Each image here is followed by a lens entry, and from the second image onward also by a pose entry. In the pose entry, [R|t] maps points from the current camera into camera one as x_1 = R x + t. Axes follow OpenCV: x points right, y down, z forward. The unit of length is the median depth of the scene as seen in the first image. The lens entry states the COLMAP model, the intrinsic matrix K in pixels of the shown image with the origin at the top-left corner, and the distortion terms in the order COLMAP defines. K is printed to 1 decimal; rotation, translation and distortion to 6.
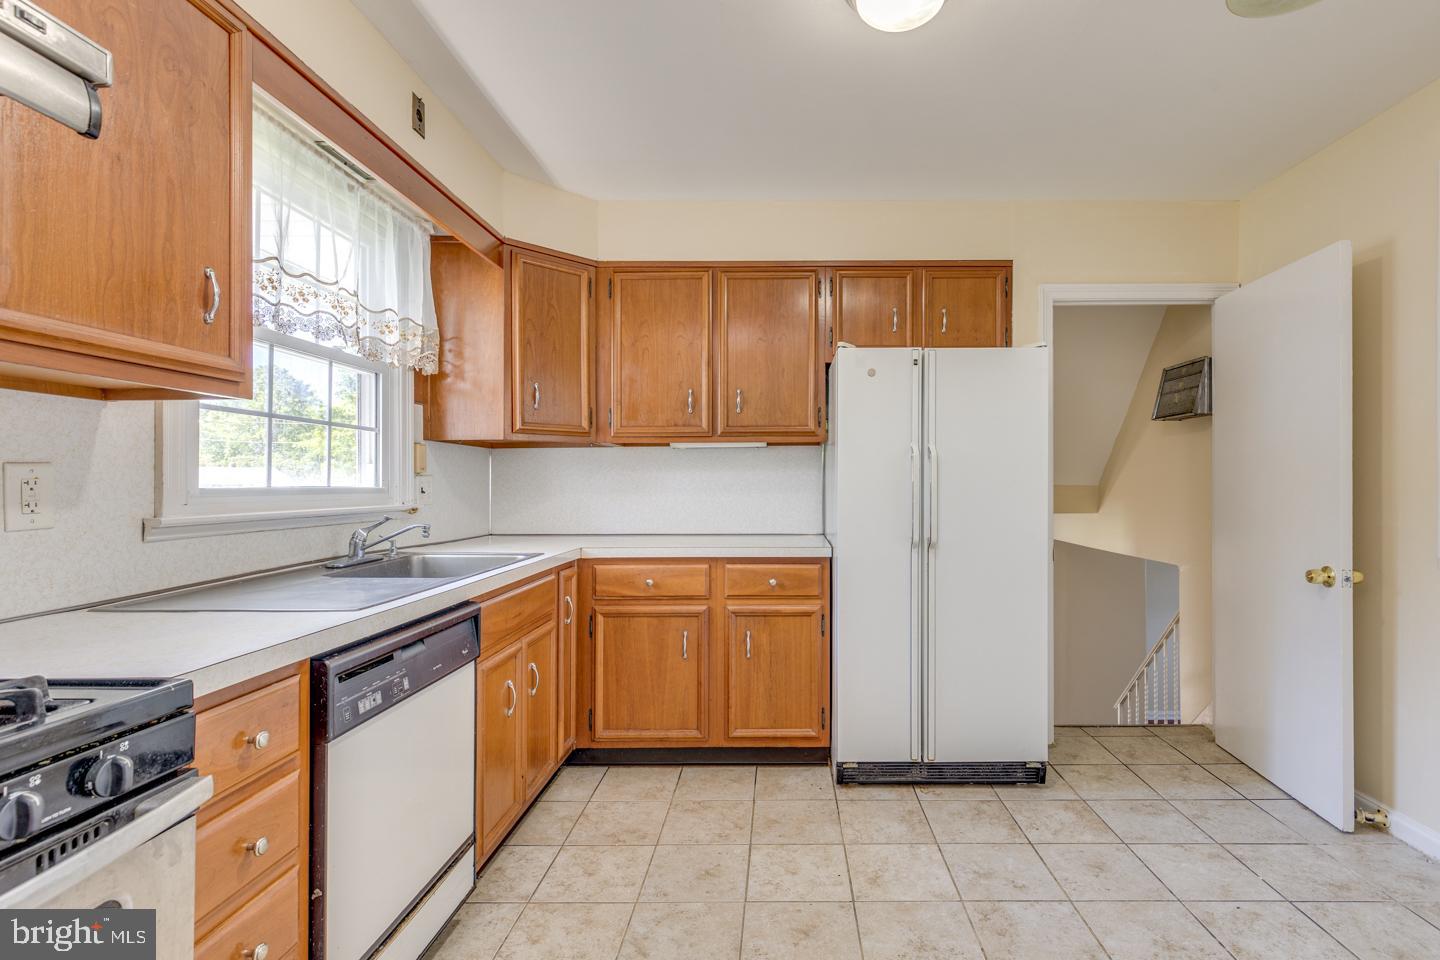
lens RADIAL K [[674.8, 0, 789.3], [0, 674.8, 482.3], [0, 0, 1]] dist [0.003325, -0.000172]
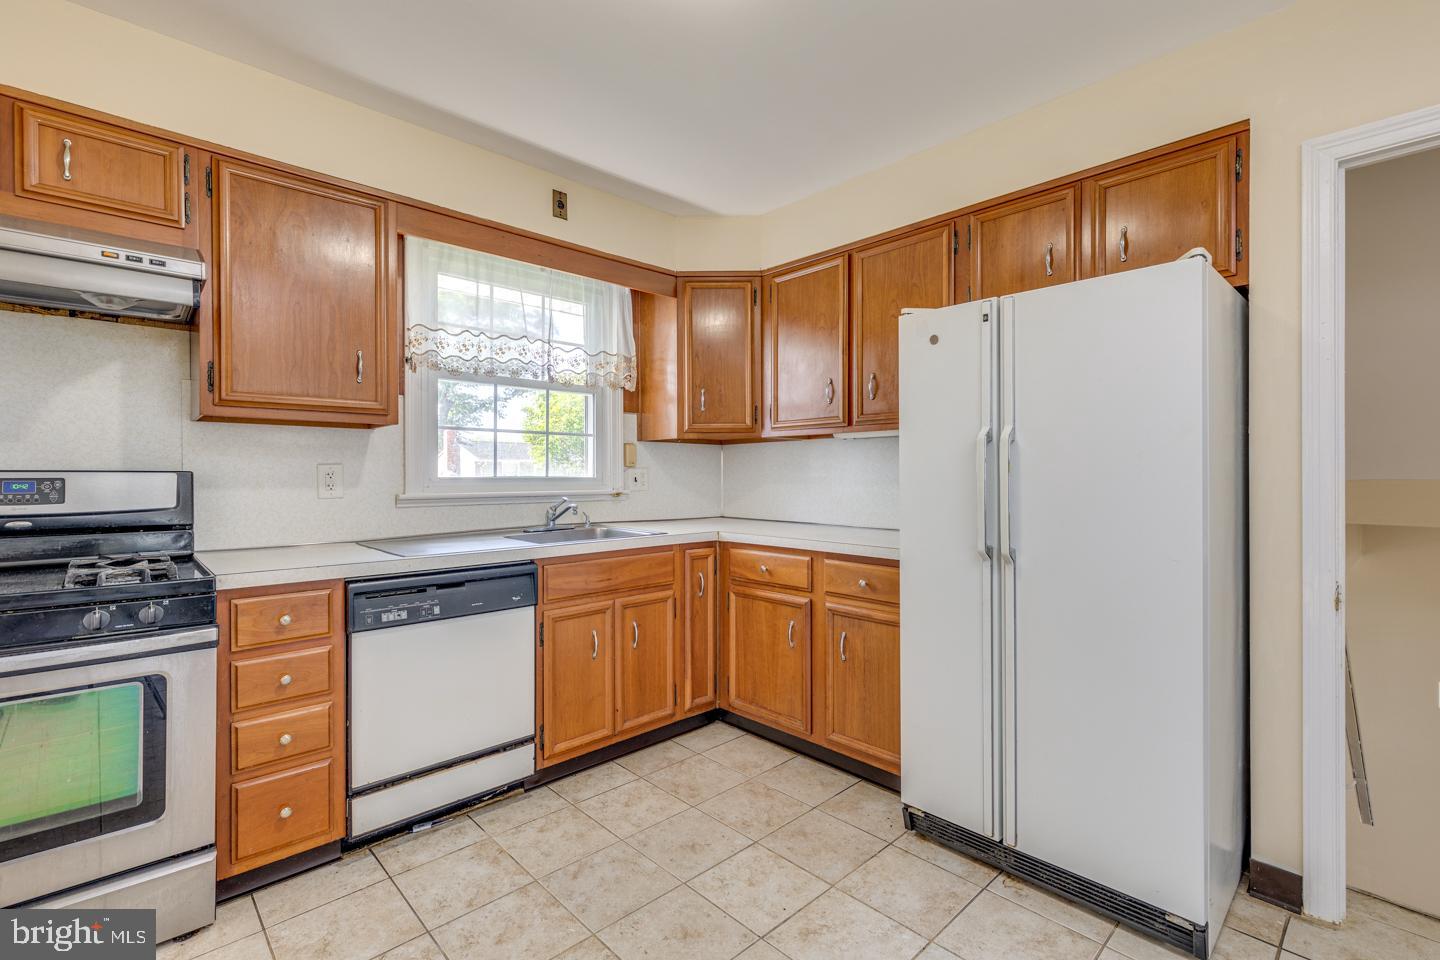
lens RADIAL K [[648.5, 0, 719.9], [0, 648.5, 476.7], [0, 0, 1]] dist [0.008368, -0.001362]
pose [[0.687906, 0.005104, -0.725782, 0.504950], [0.000212, 0.999974, 0.007233, -0.002904], [0.725800, -0.005130, 0.687887, 0.266606]]
